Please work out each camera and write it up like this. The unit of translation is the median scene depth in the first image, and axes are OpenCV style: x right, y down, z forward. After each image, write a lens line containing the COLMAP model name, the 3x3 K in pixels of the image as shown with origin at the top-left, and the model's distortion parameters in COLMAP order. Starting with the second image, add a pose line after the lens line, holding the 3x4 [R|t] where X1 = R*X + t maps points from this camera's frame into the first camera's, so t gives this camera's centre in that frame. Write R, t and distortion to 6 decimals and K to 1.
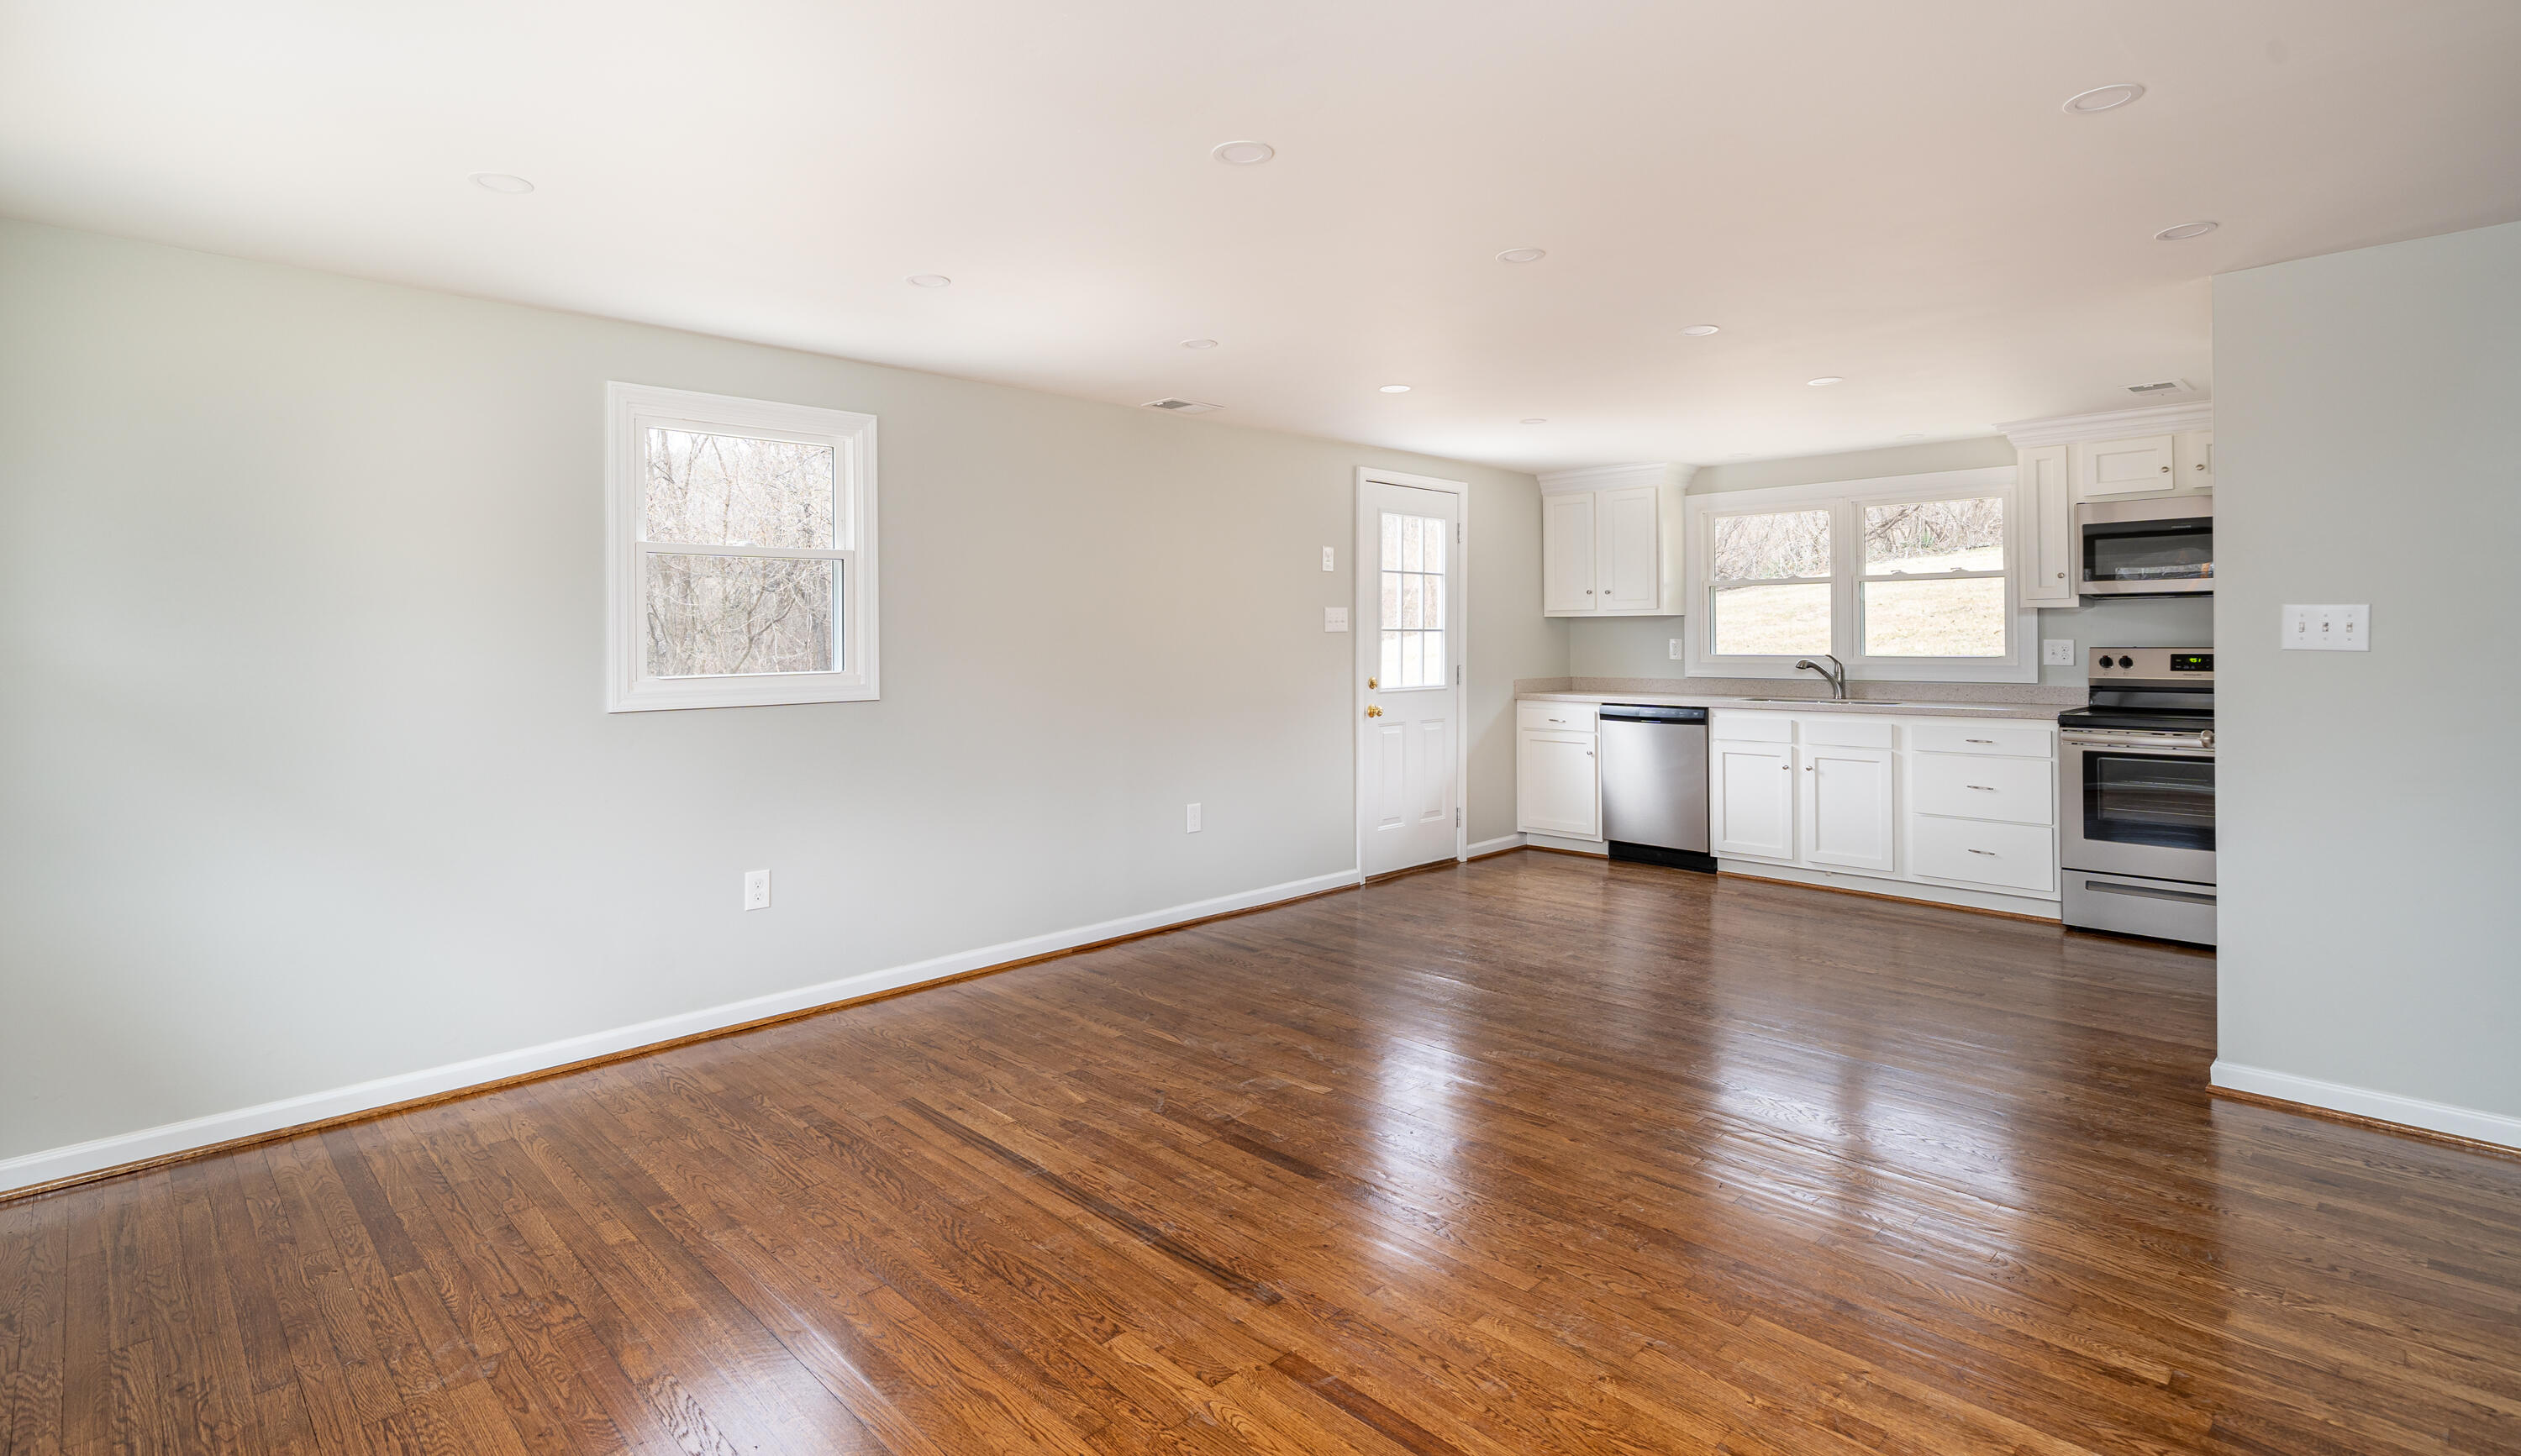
lens RADIAL K [[1157.8, 0, 1258.3], [0, 1157.8, 635.8], [0, 0, 1]] dist [0.000017, 0.000000]
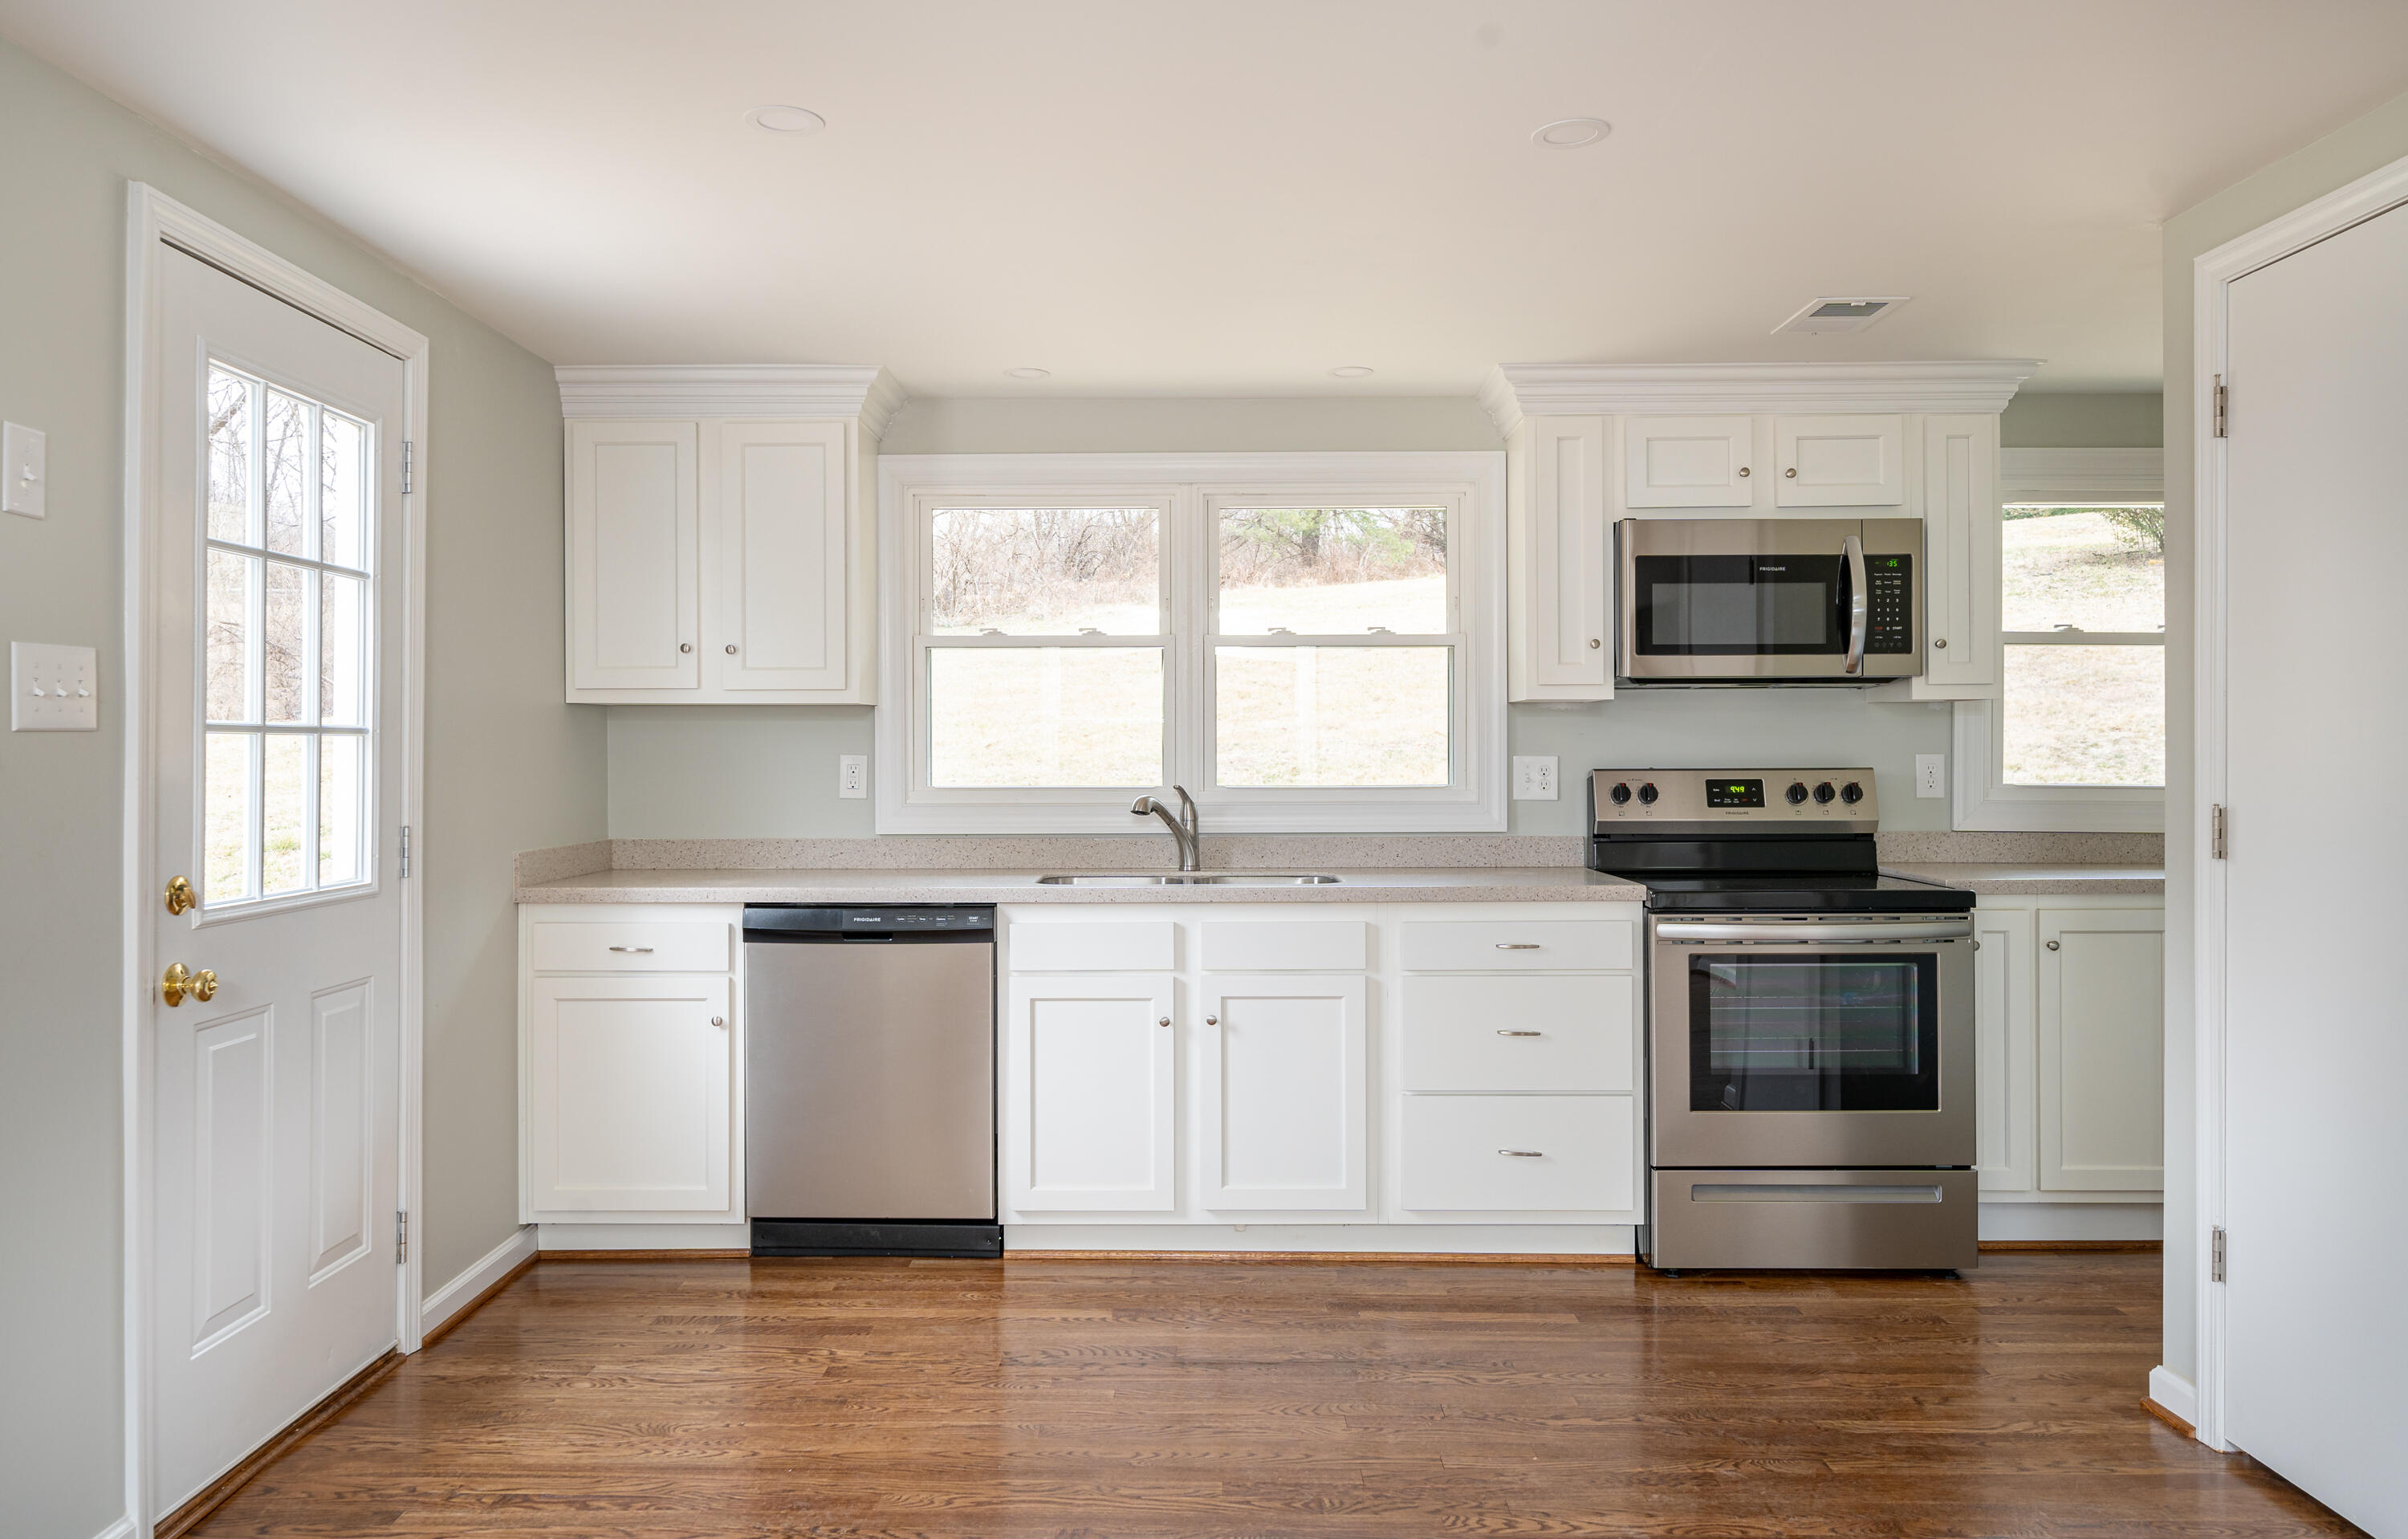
lens RADIAL K [[1673.2, 0, 1199.0], [0, 1673.2, 761.7], [0, 0, 1]] dist [-0.001250, -0.004344]
pose [[0.714323, -0.002069, 0.699813, -0.019156], [-0.003061, 0.999977, 0.006081, 0.001393], [-0.699810, -0.006486, 0.714300, 0.475832]]
